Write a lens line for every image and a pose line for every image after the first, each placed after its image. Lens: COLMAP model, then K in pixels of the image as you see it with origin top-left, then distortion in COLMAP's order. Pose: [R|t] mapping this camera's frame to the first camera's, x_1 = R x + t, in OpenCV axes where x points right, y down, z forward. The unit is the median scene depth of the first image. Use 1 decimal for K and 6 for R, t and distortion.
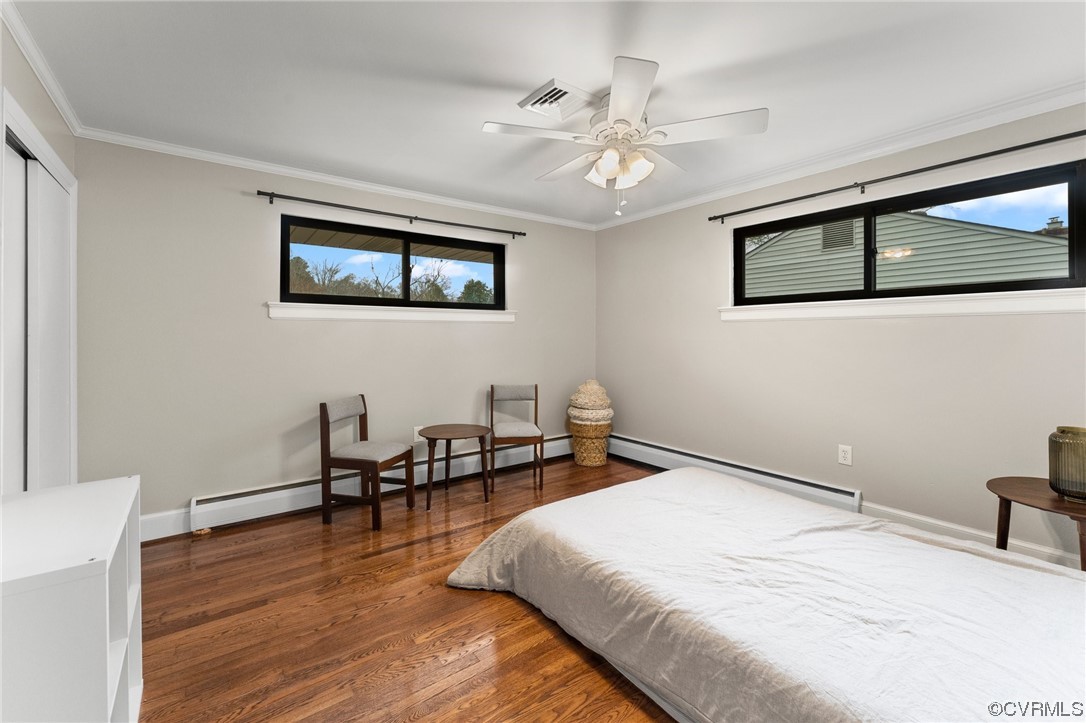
lens RADIAL K [[460.7, 0, 546.8], [0, 460.7, 334.2], [0, 0, 1]] dist [-0.002375, -0.000340]
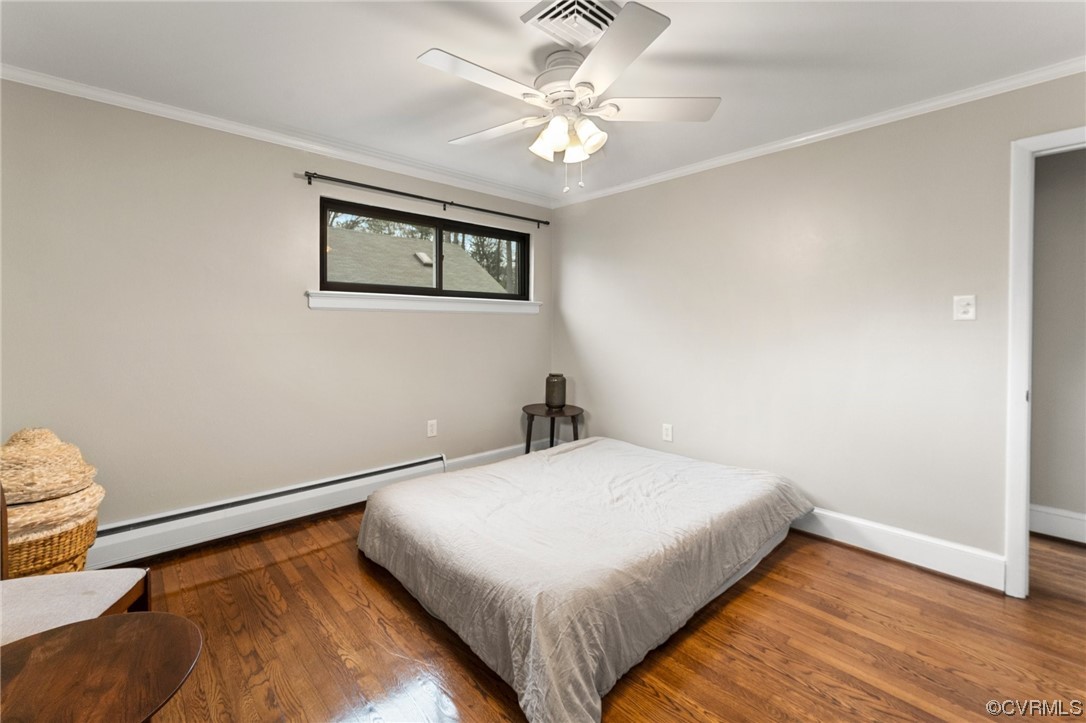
lens RADIAL K [[462.9, 0, 534.2], [0, 462.9, 325.6], [0, 0, 1]] dist [-0.001246, -0.000088]
pose [[-0.090426, -0.002153, 0.995901, -0.727607], [-0.004946, 0.999986, 0.001712, -0.002185], [-0.995891, -0.004771, -0.090435, 1.123961]]
